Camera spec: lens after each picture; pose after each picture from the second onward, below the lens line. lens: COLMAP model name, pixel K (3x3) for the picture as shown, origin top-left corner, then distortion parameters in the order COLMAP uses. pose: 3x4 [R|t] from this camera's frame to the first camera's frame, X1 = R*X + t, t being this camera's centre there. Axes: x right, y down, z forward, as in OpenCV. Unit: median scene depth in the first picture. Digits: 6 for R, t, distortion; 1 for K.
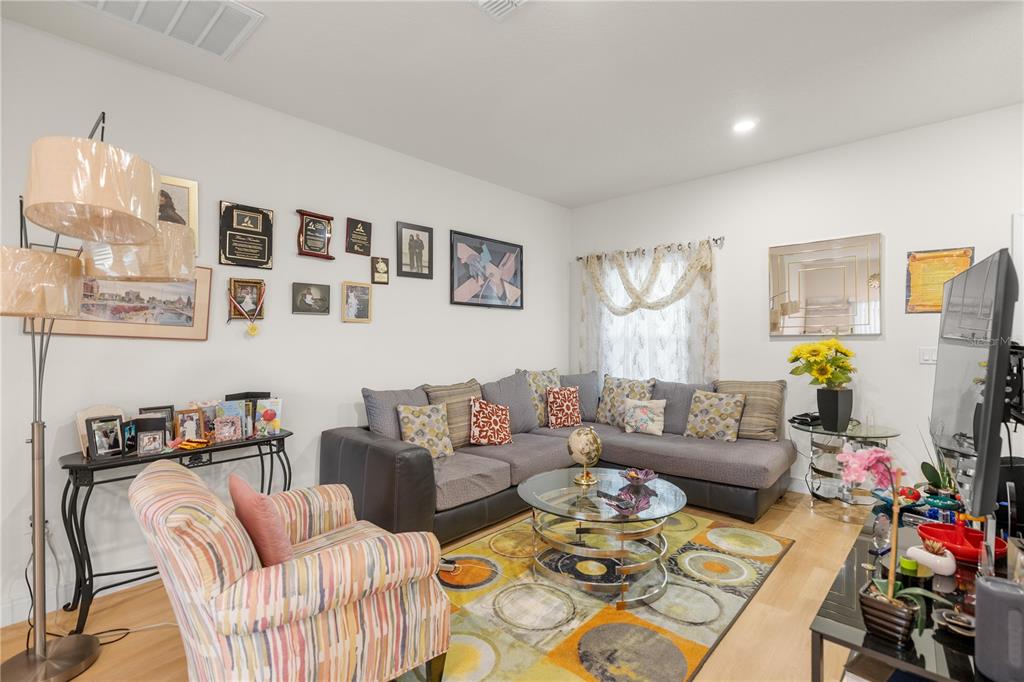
lens RADIAL K [[480.4, 0, 512.0], [0, 480.4, 341.0], [0, 0, 1]] dist [0.001056, 0.000037]
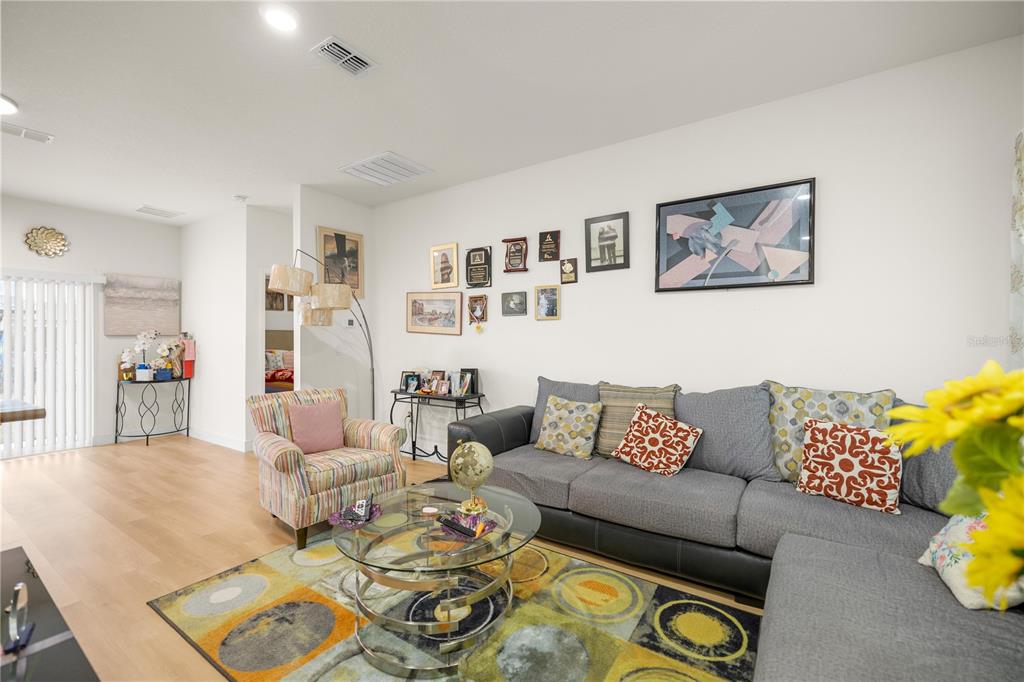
lens RADIAL K [[429.1, 0, 508.3], [0, 429.1, 339.6], [0, 0, 1]] dist [0.000965, 0.000097]
pose [[0.140730, 0.012998, -0.989963, 0.603735], [-0.000841, 0.999915, 0.013009, -0.003782], [0.990048, -0.000998, 0.140729, 0.659806]]
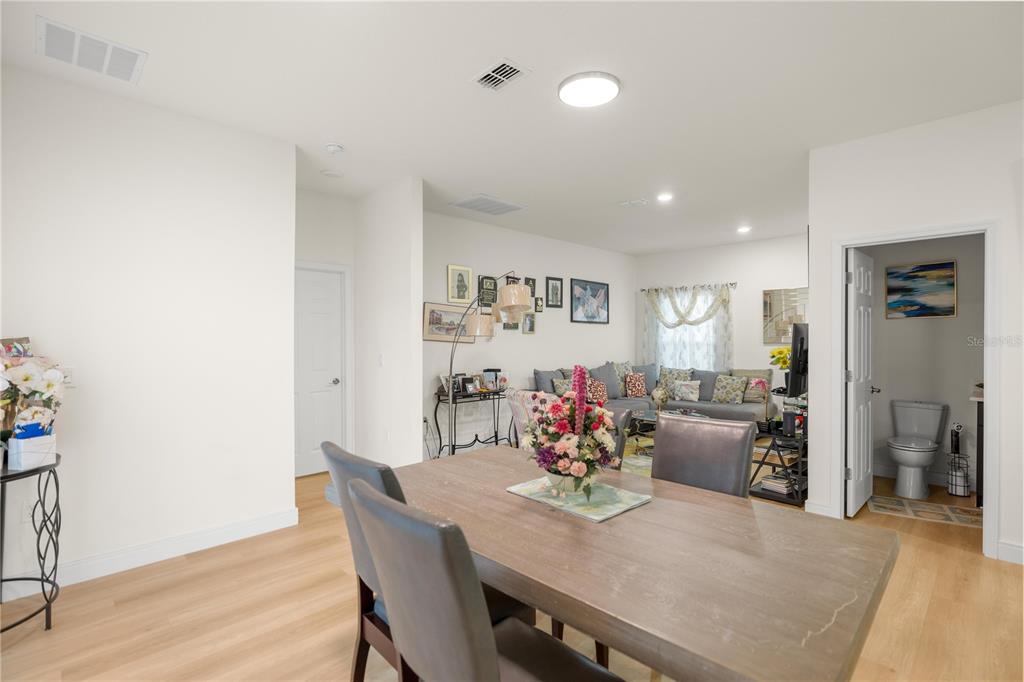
lens RADIAL K [[485.5, 0, 511.1], [0, 485.5, 332.4], [0, 0, 1]] dist [-0.000483, 0.000004]
pose [[0.997918, 0.008766, -0.063895, -0.236375], [-0.009835, 0.999817, -0.016432, -0.010255], [0.063739, 0.017026, 0.997821, -0.750541]]
